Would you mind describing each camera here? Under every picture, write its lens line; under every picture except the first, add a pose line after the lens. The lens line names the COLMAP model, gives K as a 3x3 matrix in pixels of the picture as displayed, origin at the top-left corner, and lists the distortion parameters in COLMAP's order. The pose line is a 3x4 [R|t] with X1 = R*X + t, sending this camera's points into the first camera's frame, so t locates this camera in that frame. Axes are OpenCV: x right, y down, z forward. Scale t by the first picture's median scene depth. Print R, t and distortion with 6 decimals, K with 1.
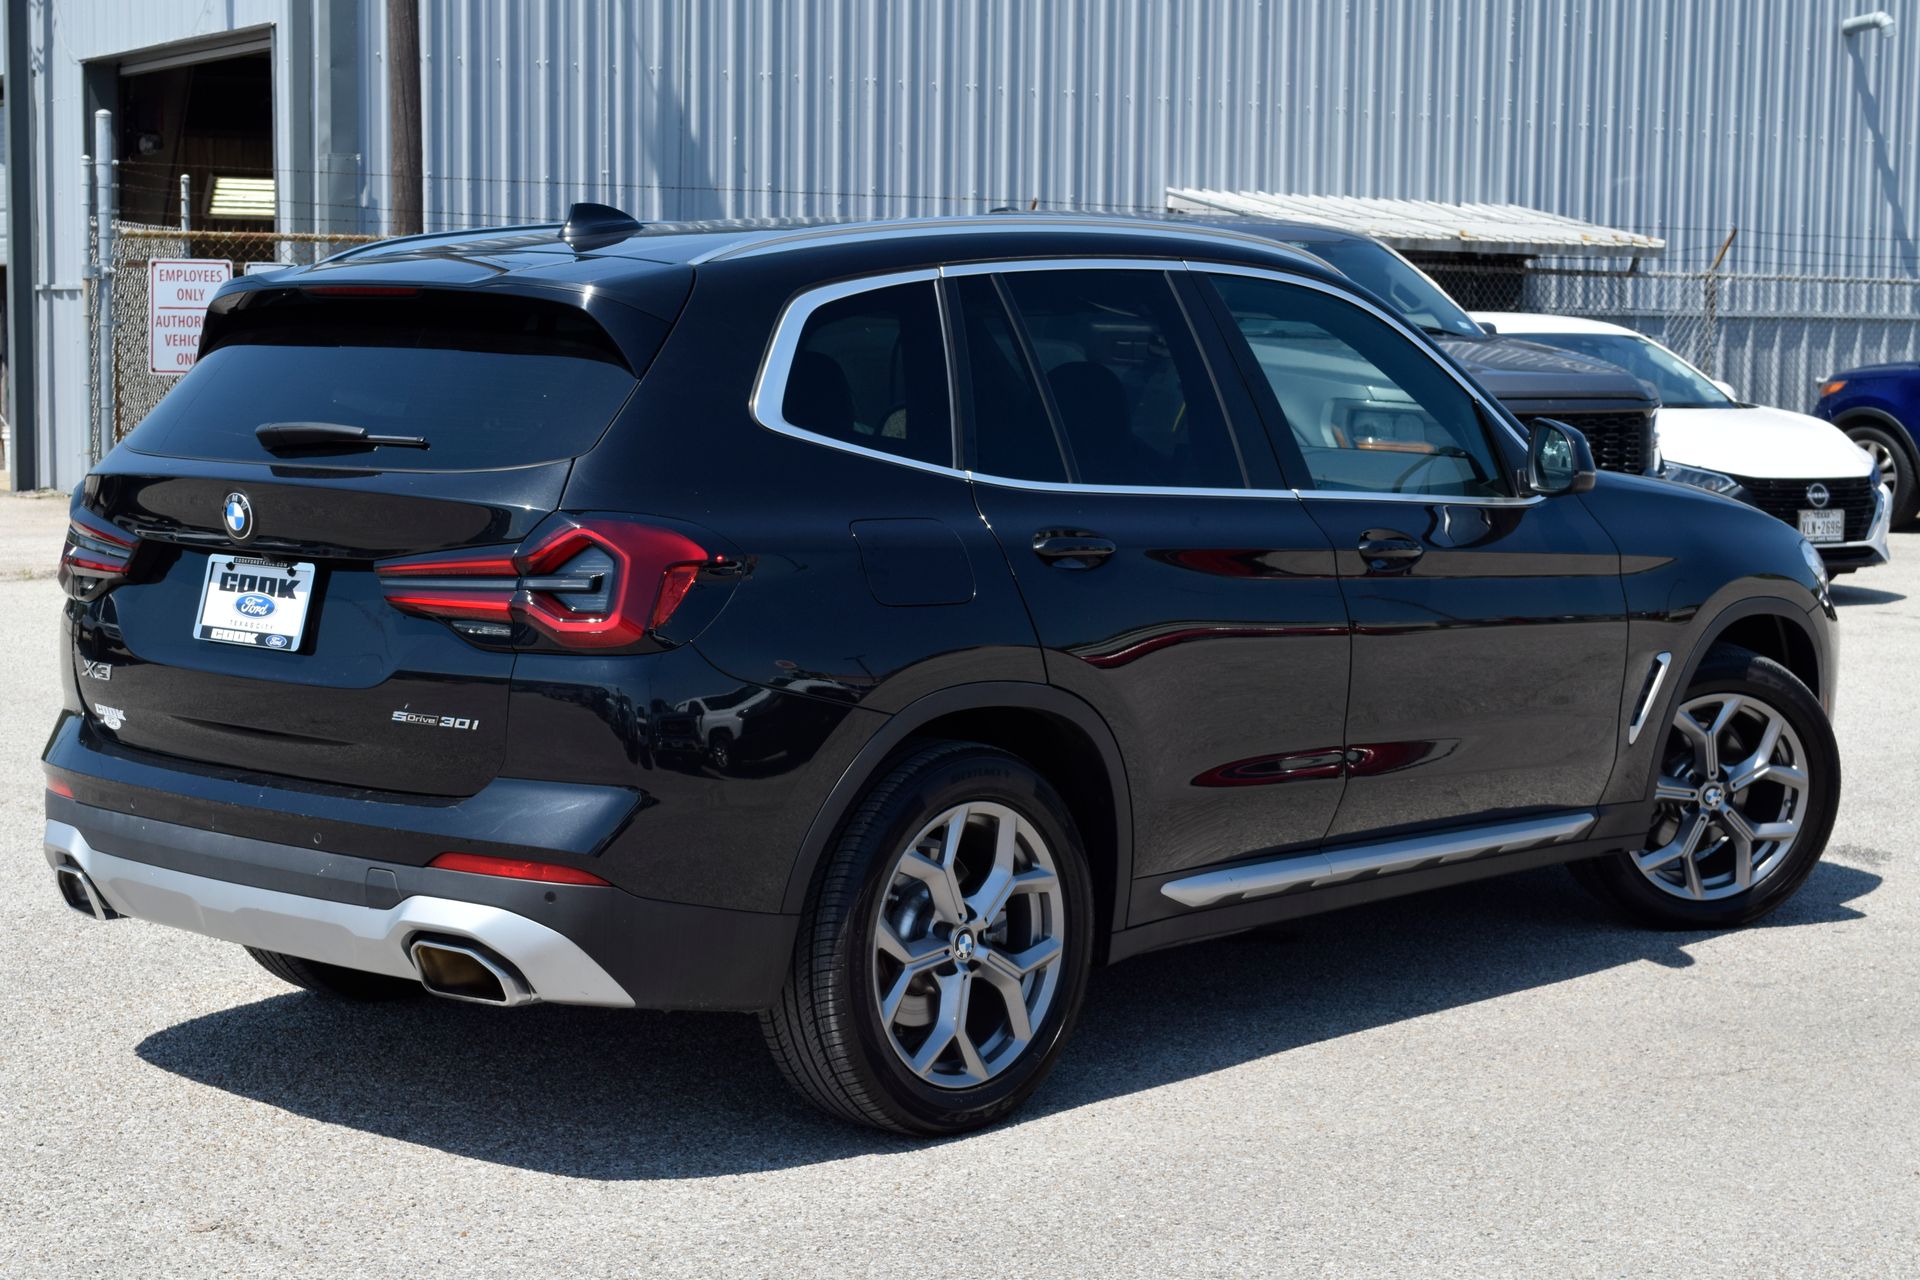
lens RADIAL K [[3143.5, 0, 960.0], [0, 3143.5, 640.0], [0, 0, 1]] dist [-0.044630, 0.060893]
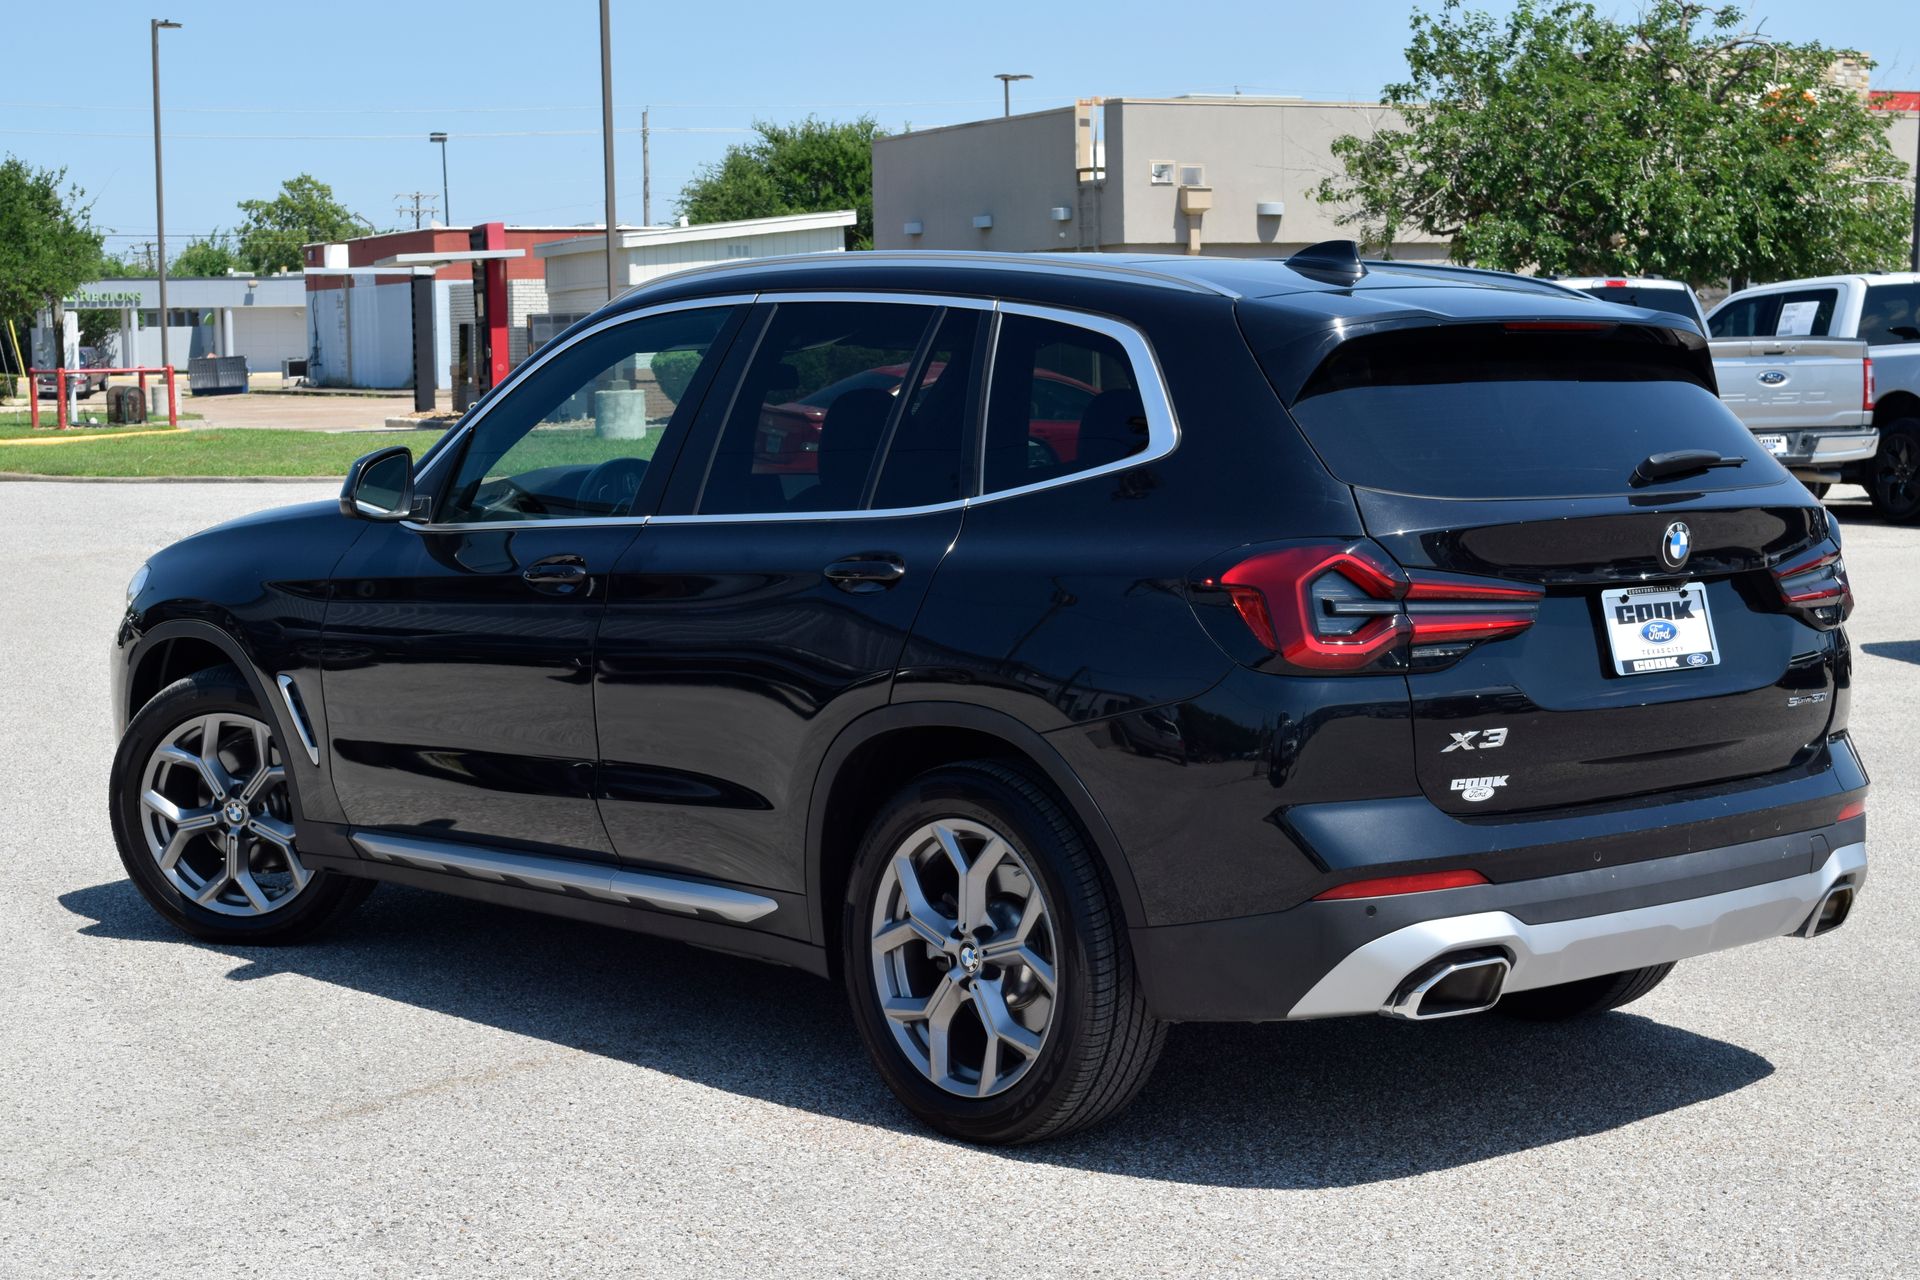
lens RADIAL K [[3143.5, 0, 960.0], [0, 3143.5, 640.0], [0, 0, 1]] dist [-0.044630, 0.060893]
pose [[0.135817, -0.100465, 0.985627, -1.267554], [0.106466, 0.990564, 0.086298, -0.121235], [-0.984997, 0.093215, 0.145231, 1.073682]]
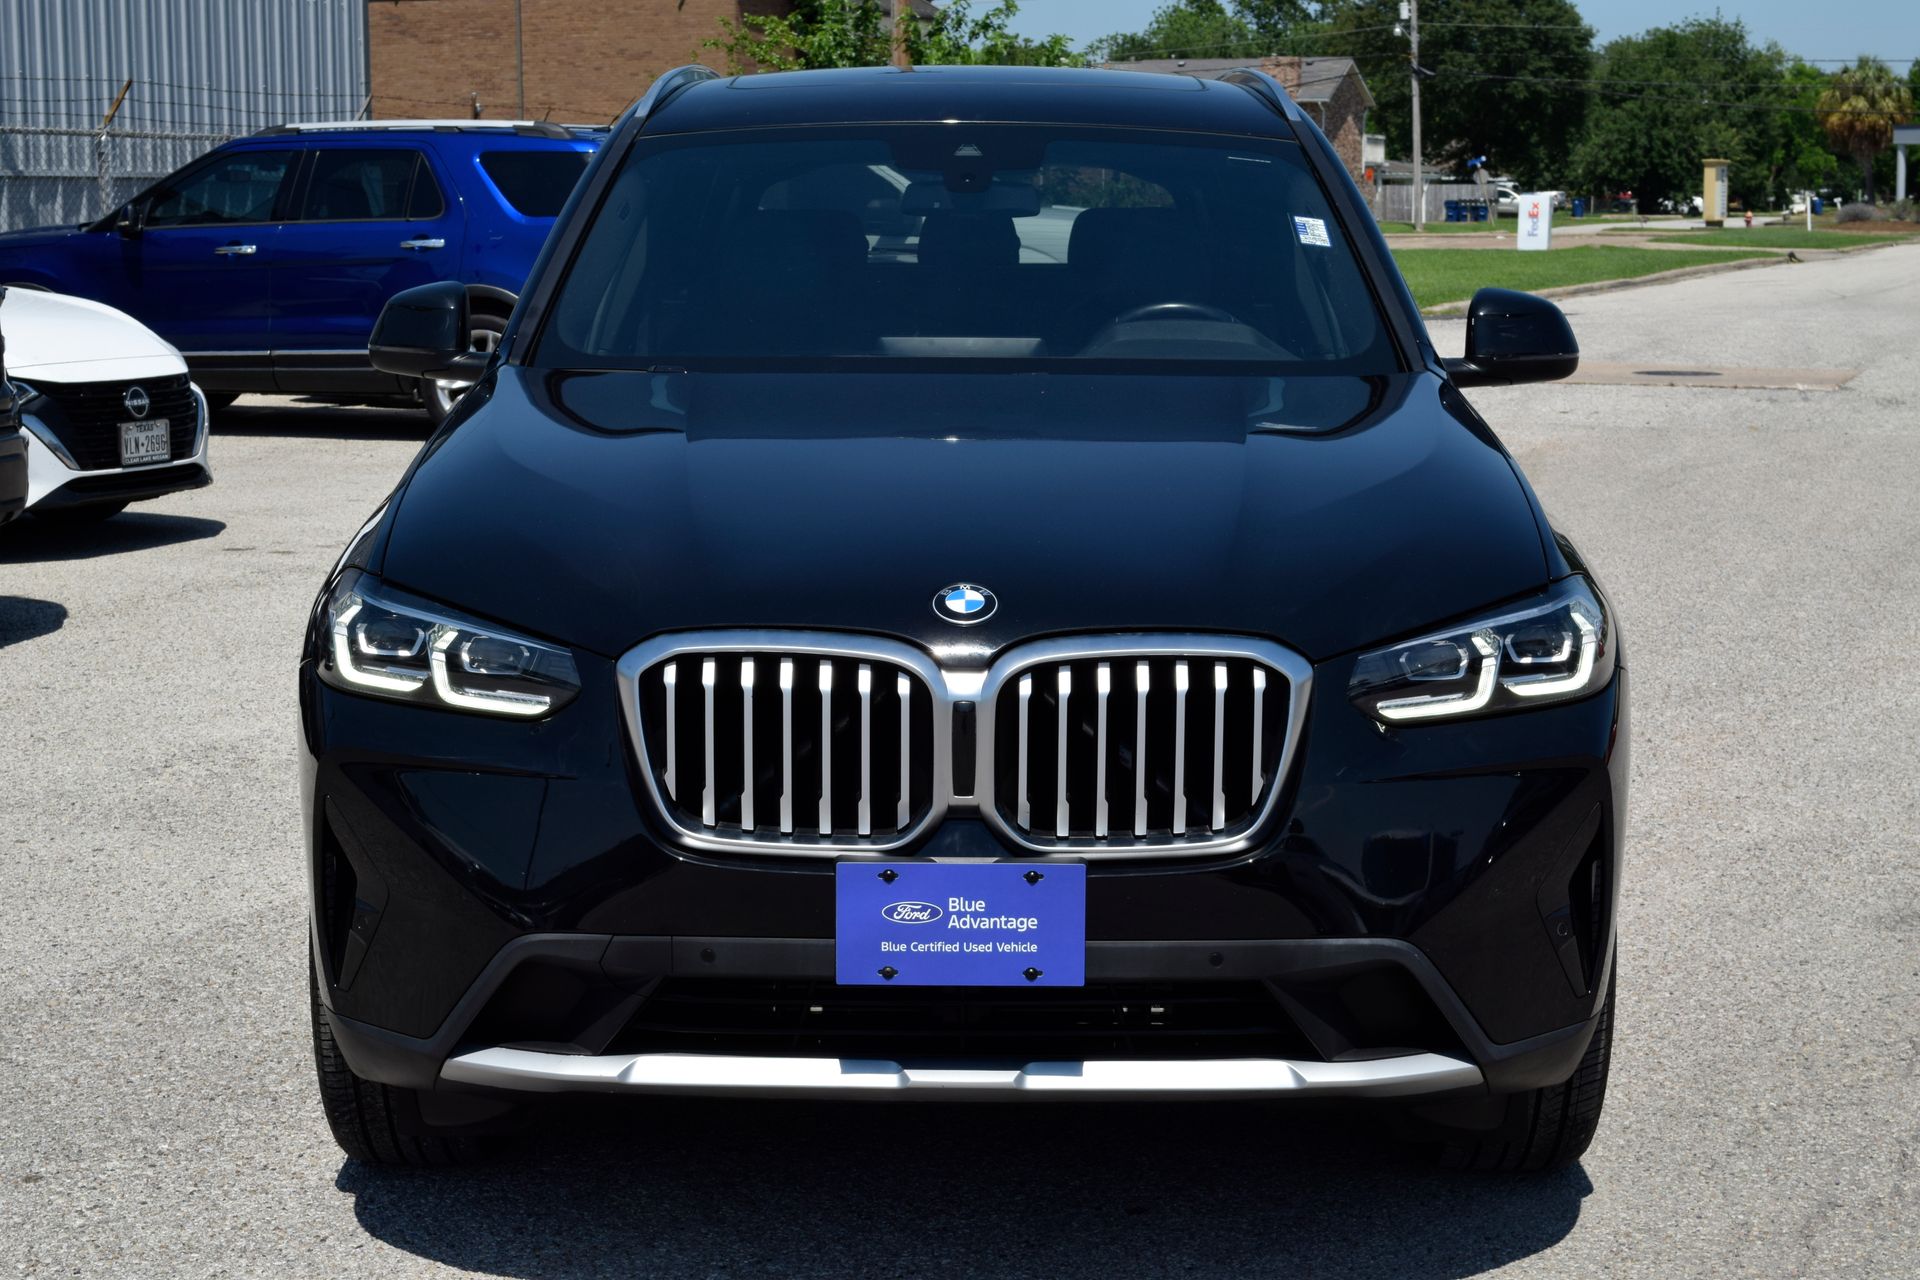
lens RADIAL K [[3143.5, 0, 960.0], [0, 3143.5, 640.0], [0, 0, 1]] dist [-0.044630, 0.060893]
pose [[0.797971, -0.092618, 0.595537, -0.083828], [0.066248, 0.995613, 0.066070, -0.077286], [-0.599044, -0.013269, 0.800606, 0.798518]]
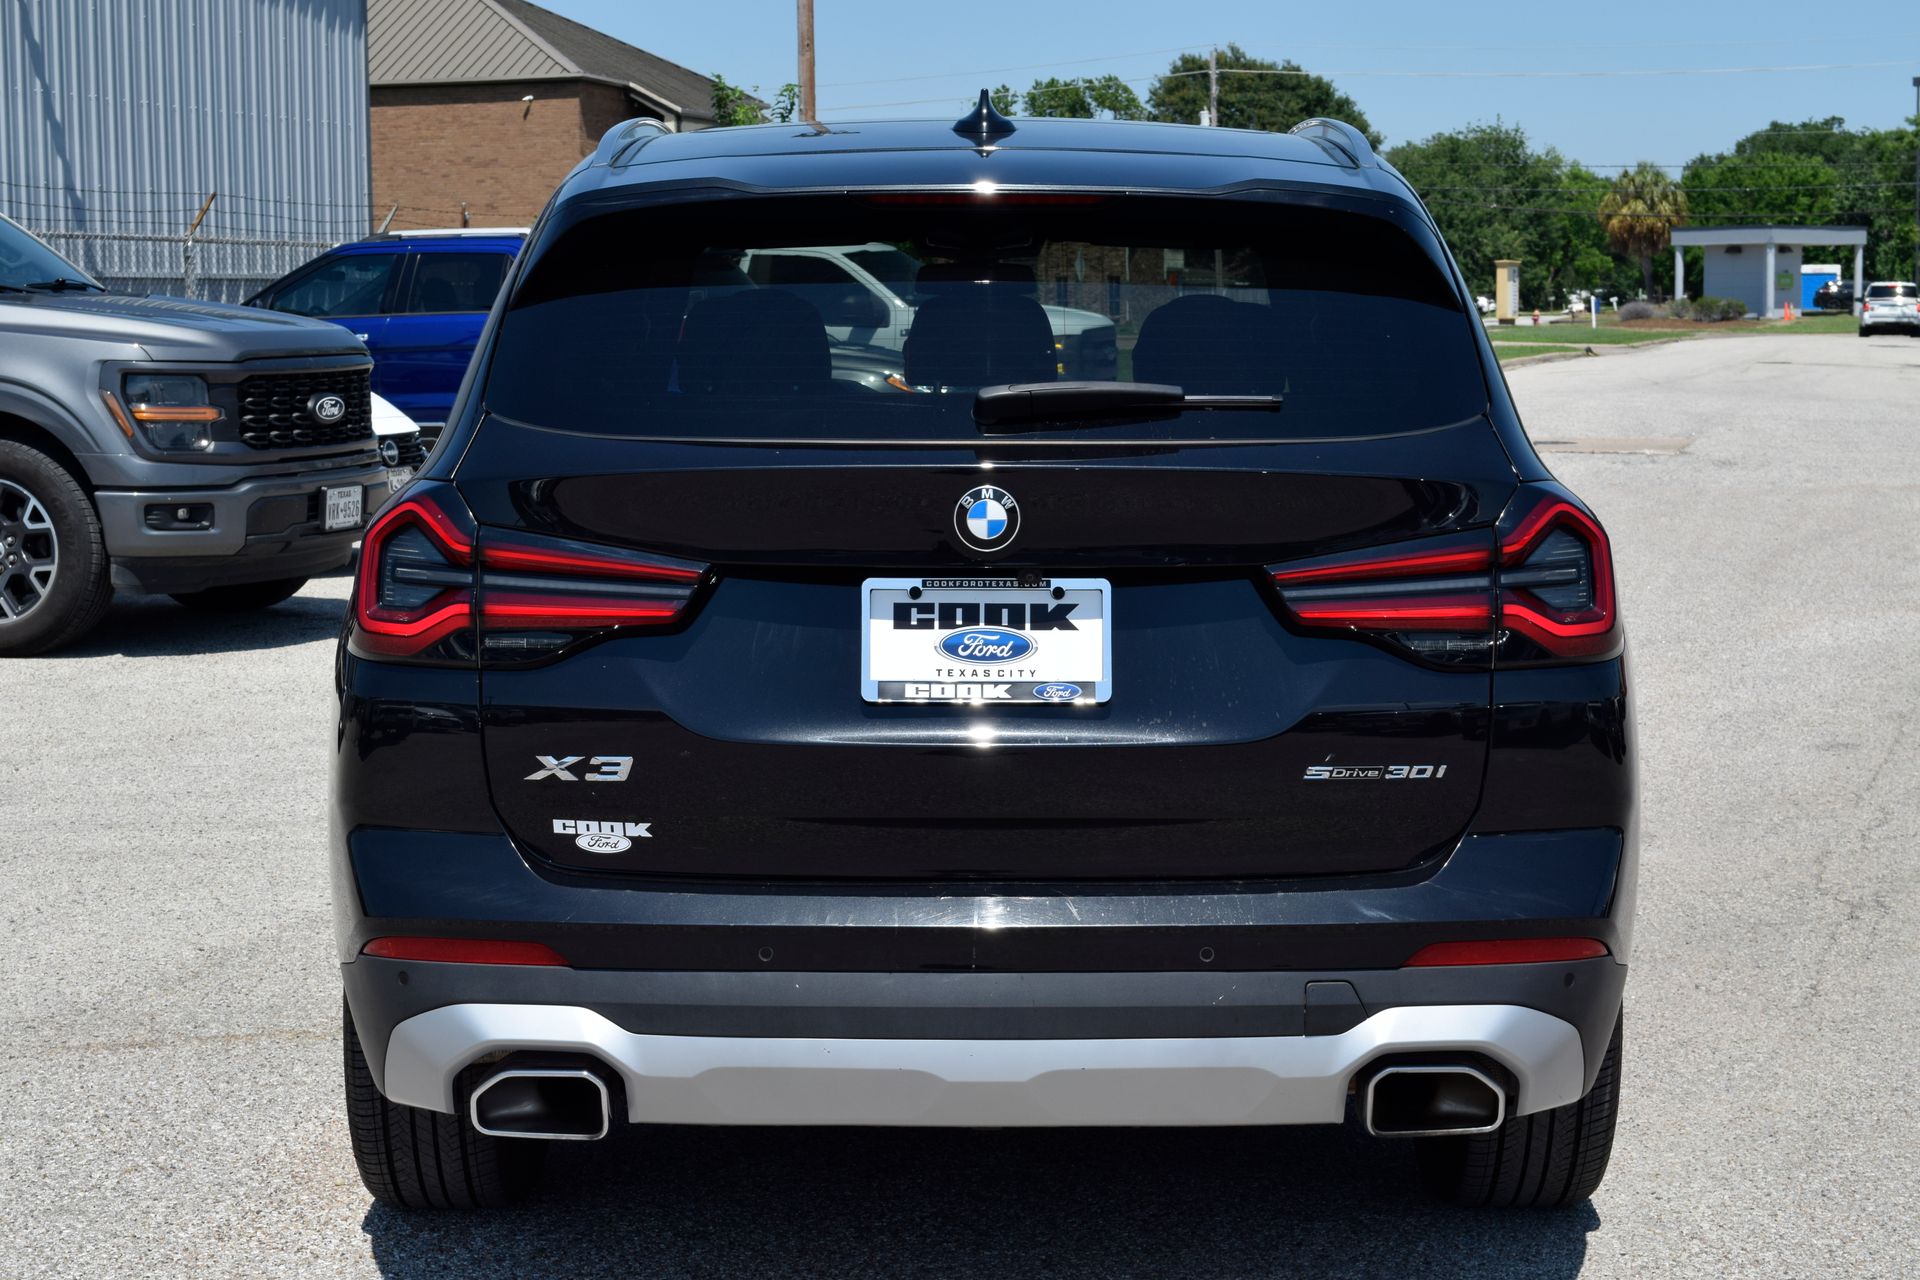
lens RADIAL K [[3143.5, 0, 960.0], [0, 3143.5, 640.0], [0, 0, 1]] dist [-0.044630, 0.060893]
pose [[0.754966, -0.081225, 0.650714, -0.685281], [0.073960, 0.996515, 0.038580, -0.039609], [-0.651580, 0.019001, 0.758342, 0.468371]]
